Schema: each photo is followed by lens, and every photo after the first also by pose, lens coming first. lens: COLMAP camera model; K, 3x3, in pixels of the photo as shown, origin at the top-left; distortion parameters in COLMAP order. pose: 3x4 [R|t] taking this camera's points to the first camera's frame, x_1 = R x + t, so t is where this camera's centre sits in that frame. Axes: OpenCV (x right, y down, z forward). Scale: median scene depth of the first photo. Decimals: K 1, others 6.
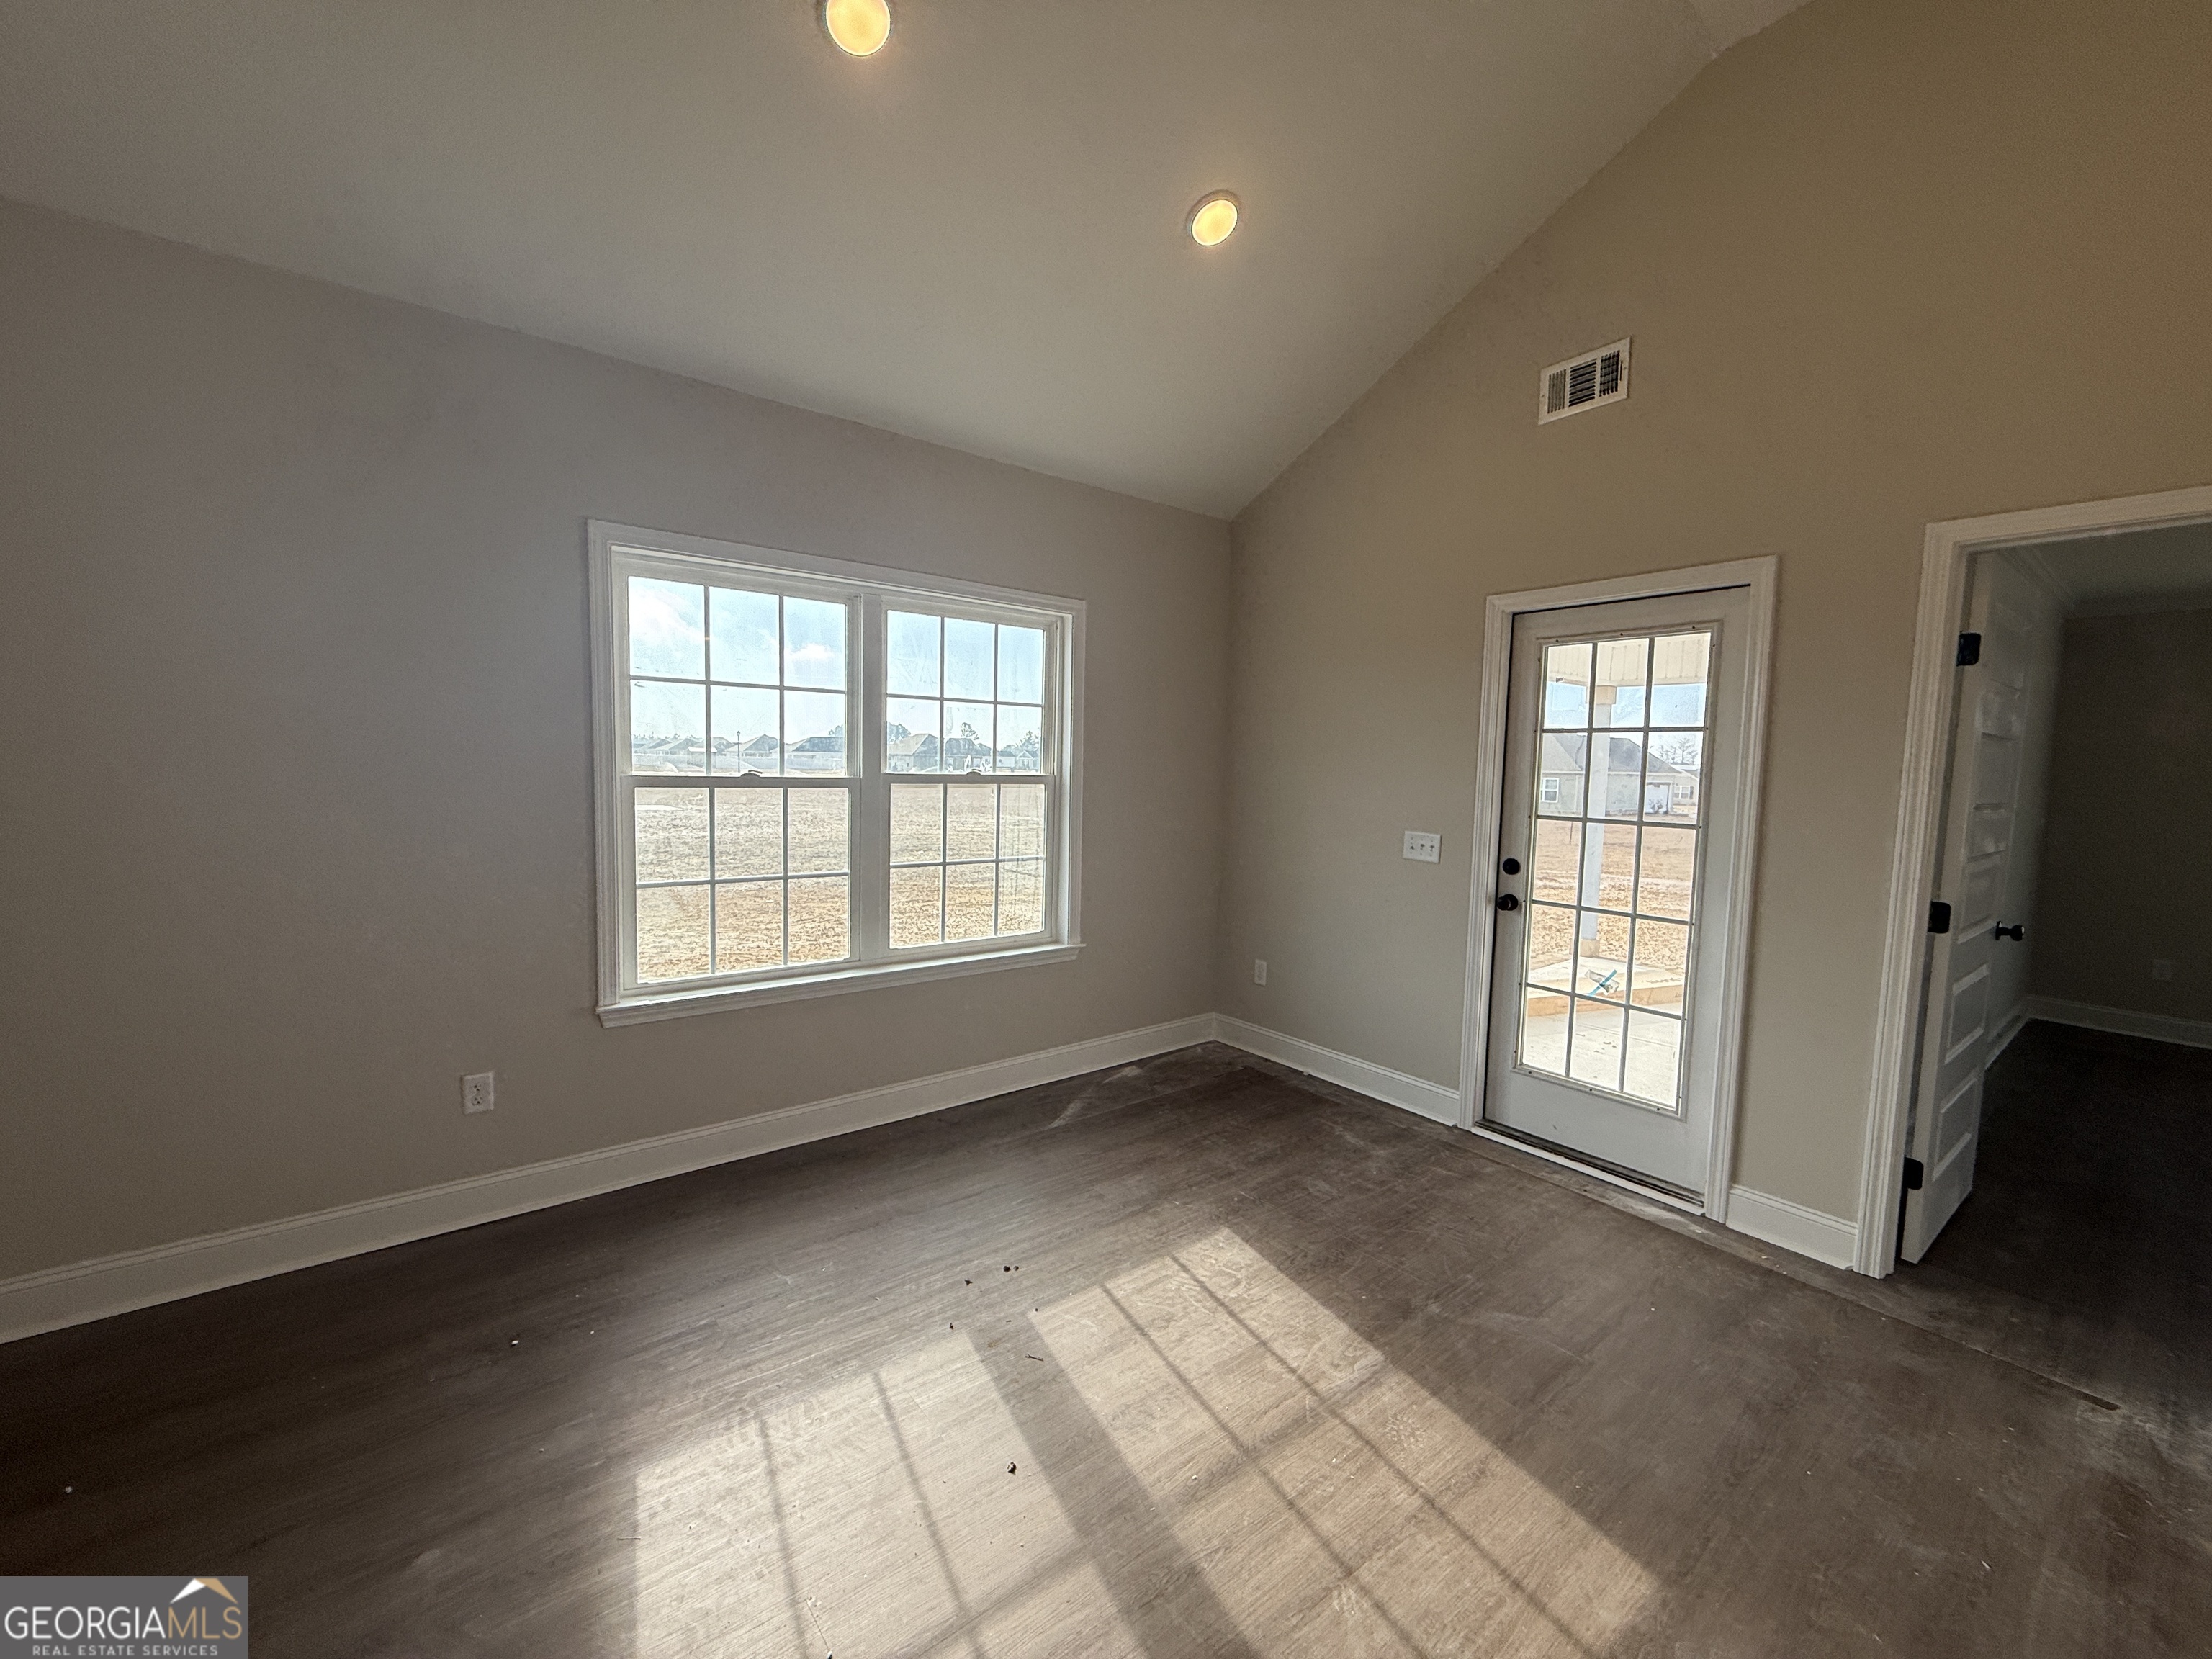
lens RADIAL K [[882.7, 0, 1091.9], [0, 882.7, 835.1], [0, 0, 1]] dist [-0.000632, -0.000027]
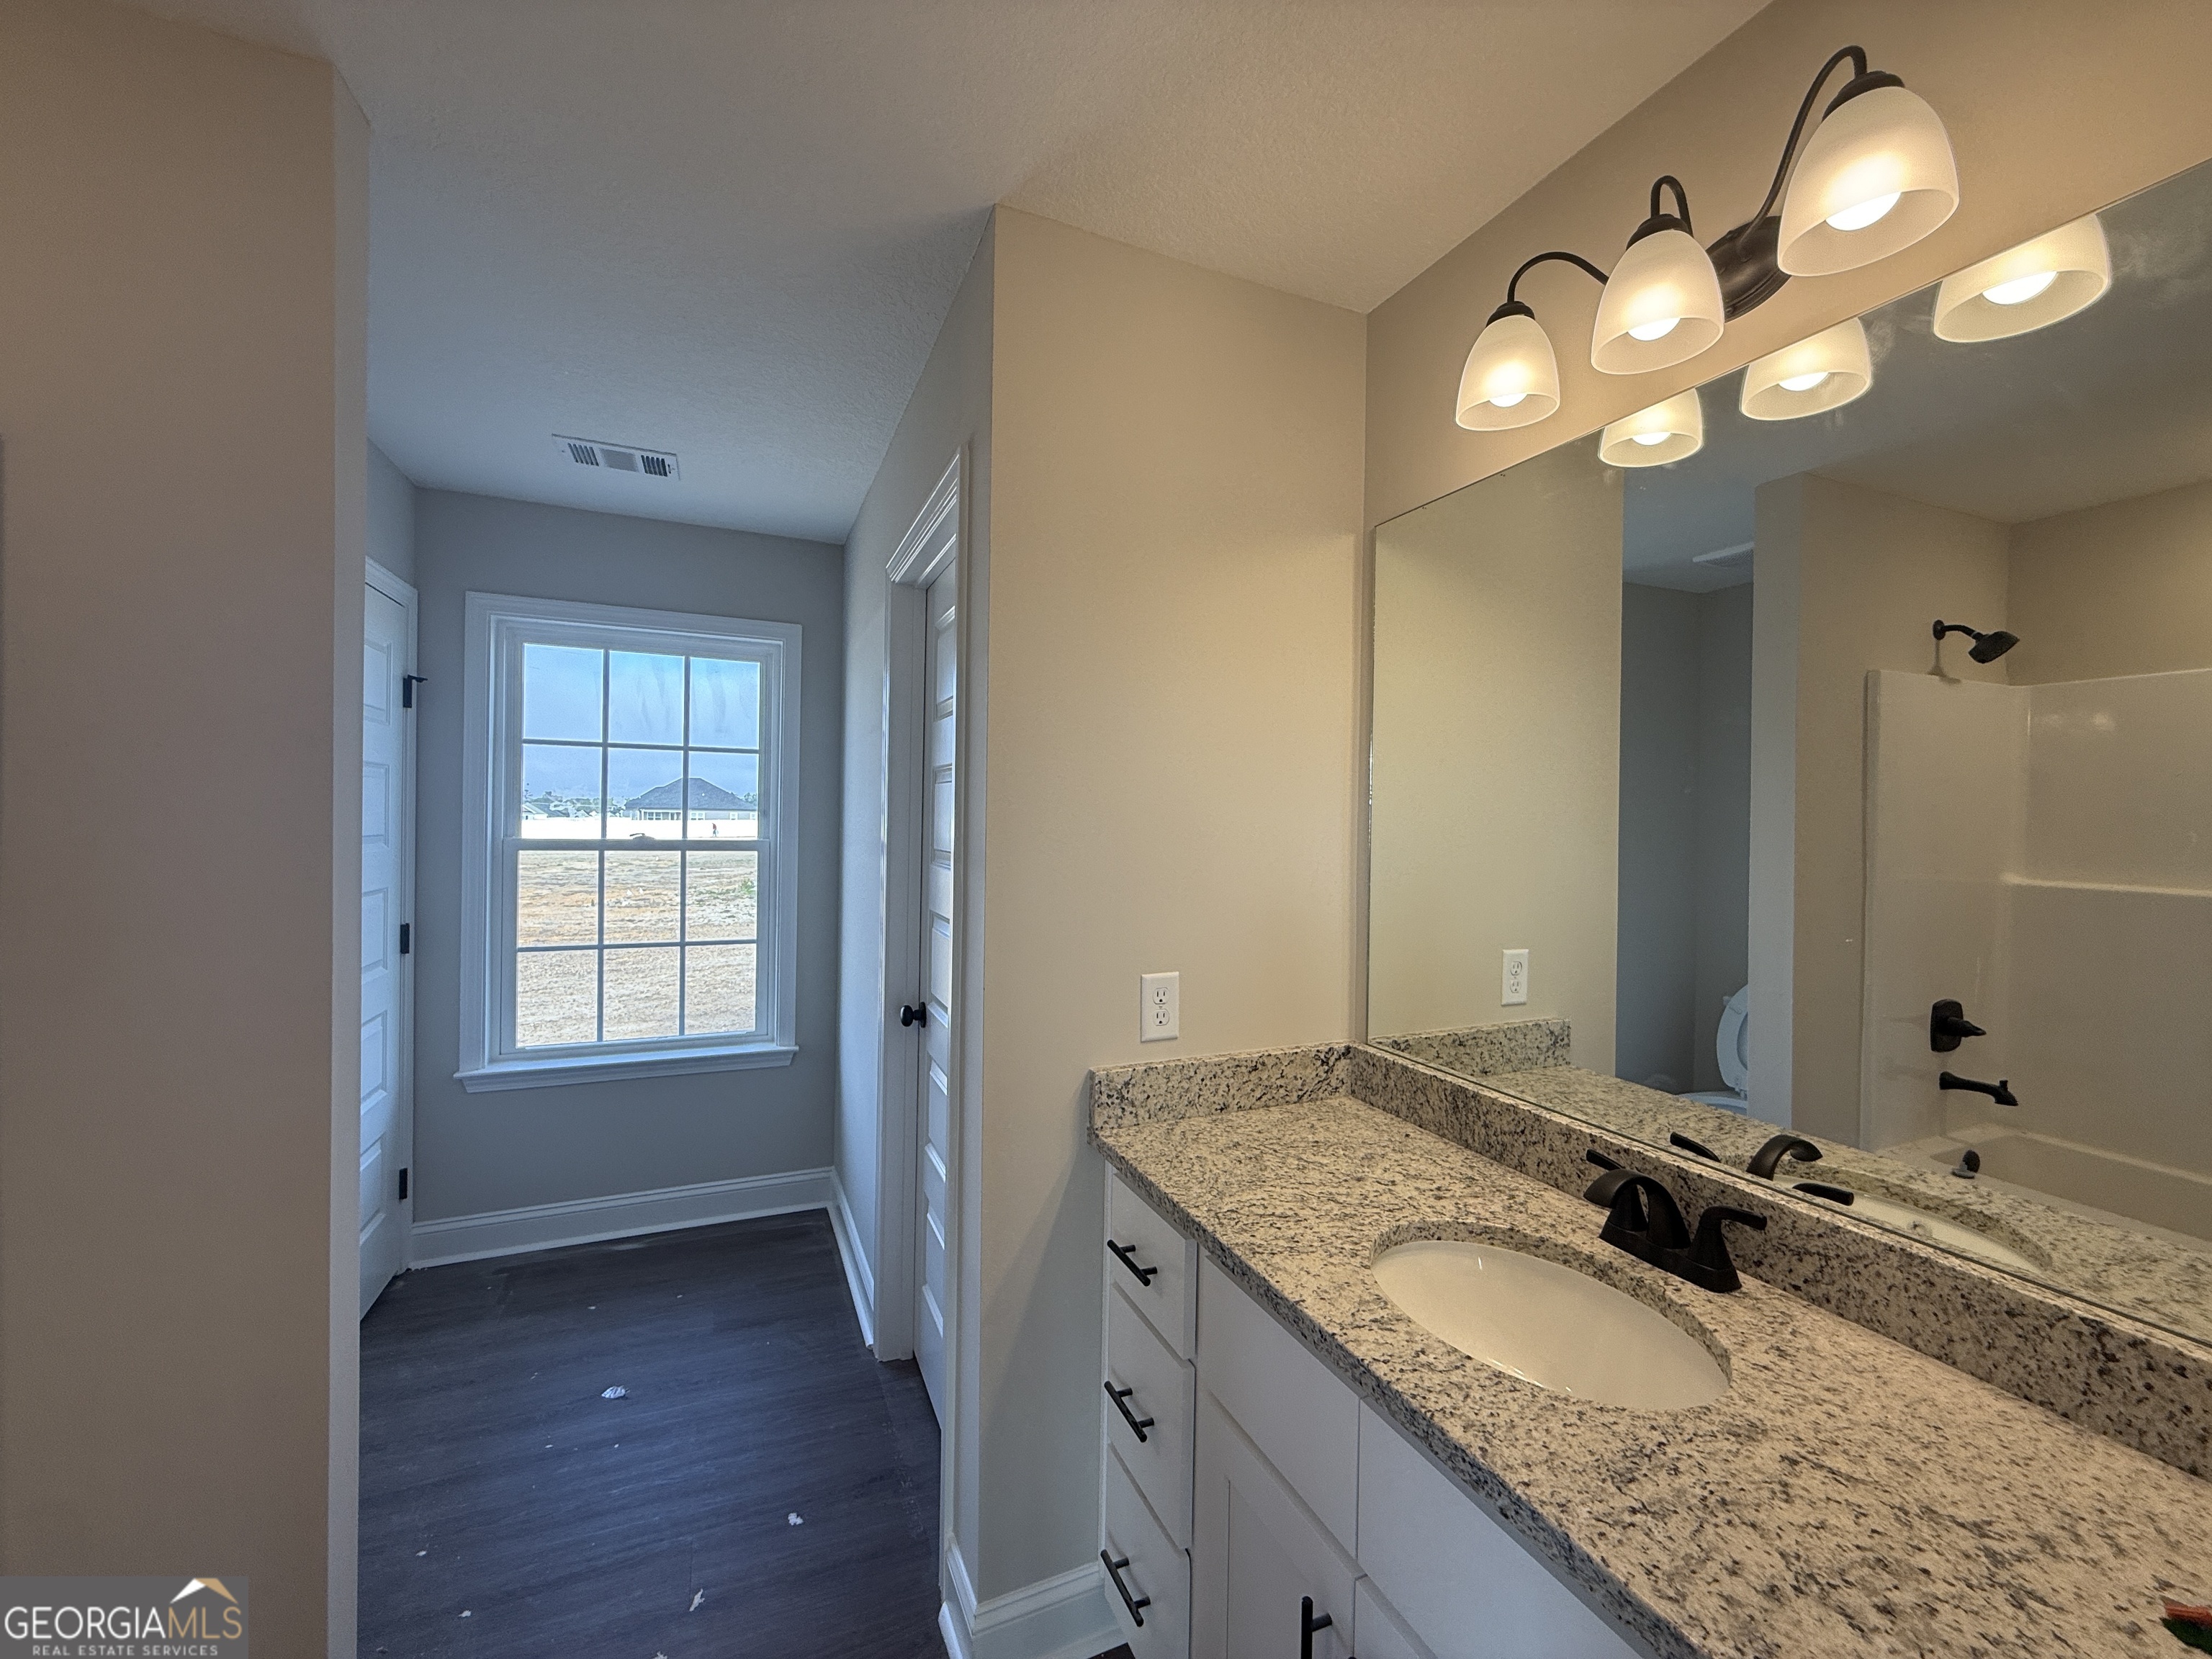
lens RADIAL K [[811.4, 0, 1107.1], [0, 811.4, 830.4], [0, 0, 1]] dist [-0.022179, -0.000259]
pose [[0.966667, -0.000189, -0.256038, 0.633026], [-0.020732, 0.996658, -0.079010, -0.029941], [0.255197, 0.081685, 0.963432, 0.508643]]
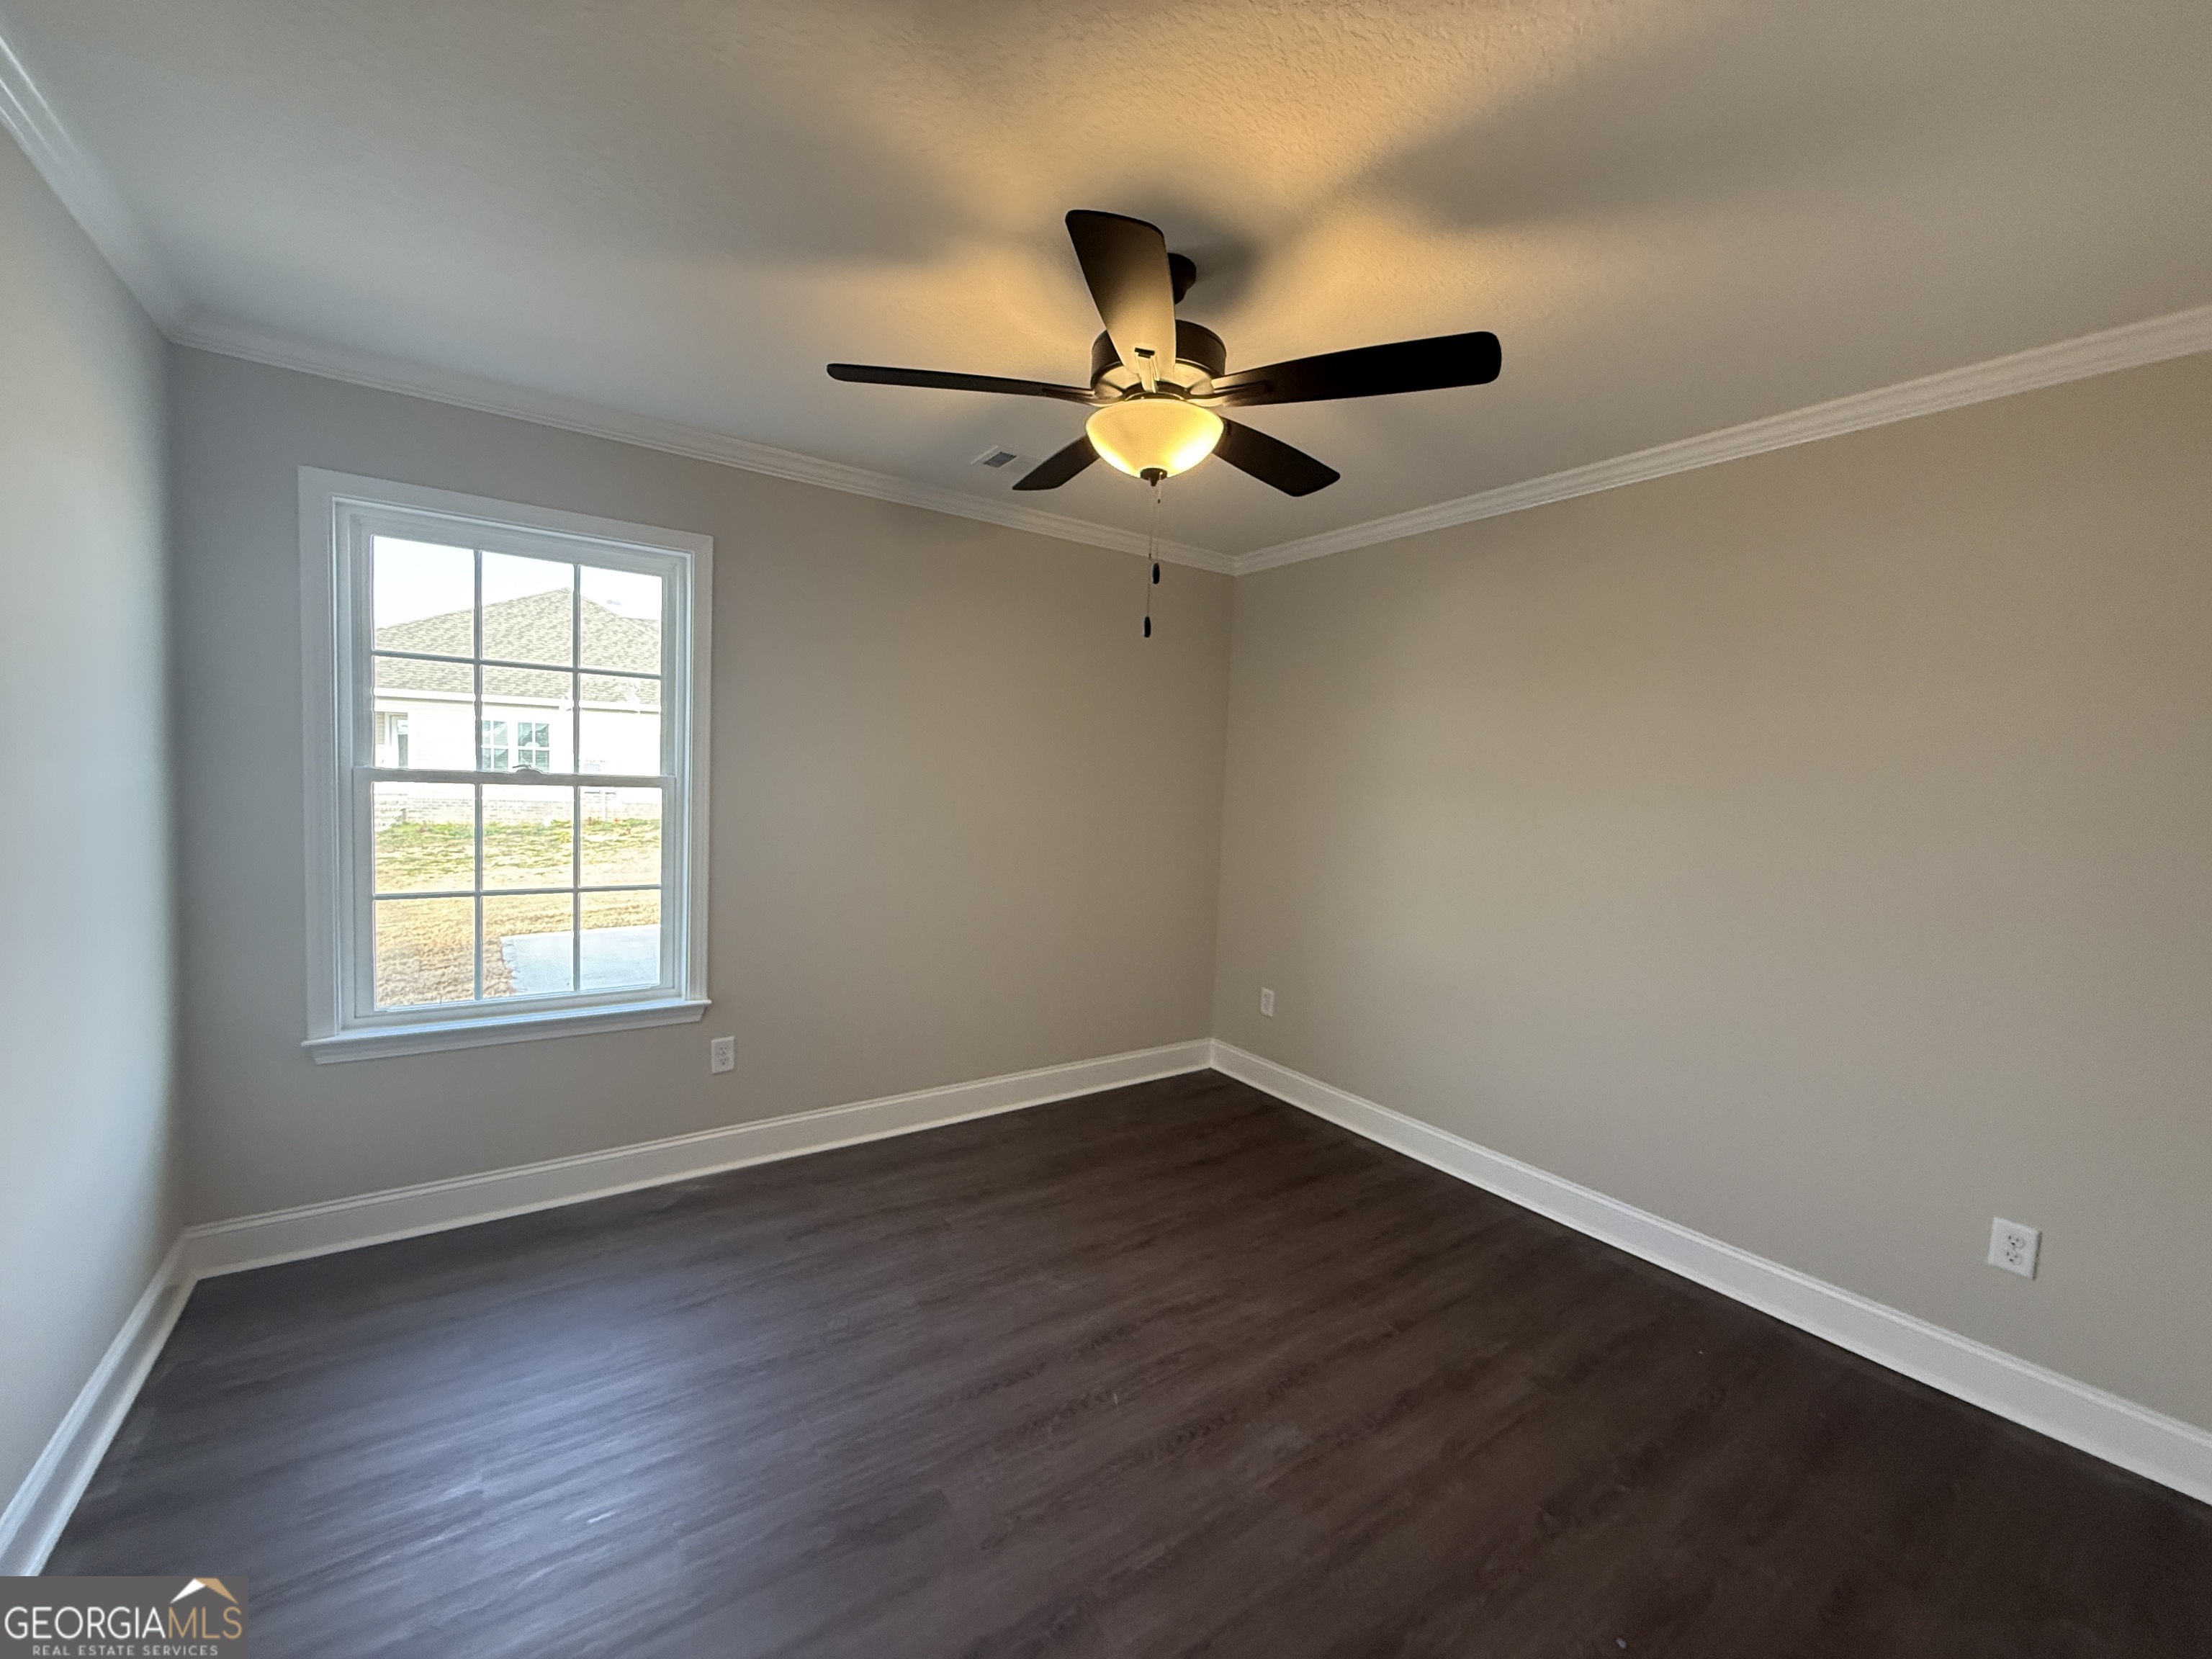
lens RADIAL K [[882.7, 0, 1098.2], [0, 882.7, 824.6], [0, 0, 1]] dist [-0.000632, -0.000027]
pose [[0.997691, 0.028971, -0.061433, 0.414164], [-0.030516, 0.999238, -0.024355, -0.020582], [0.060681, 0.026173, 0.997814, 0.332417]]
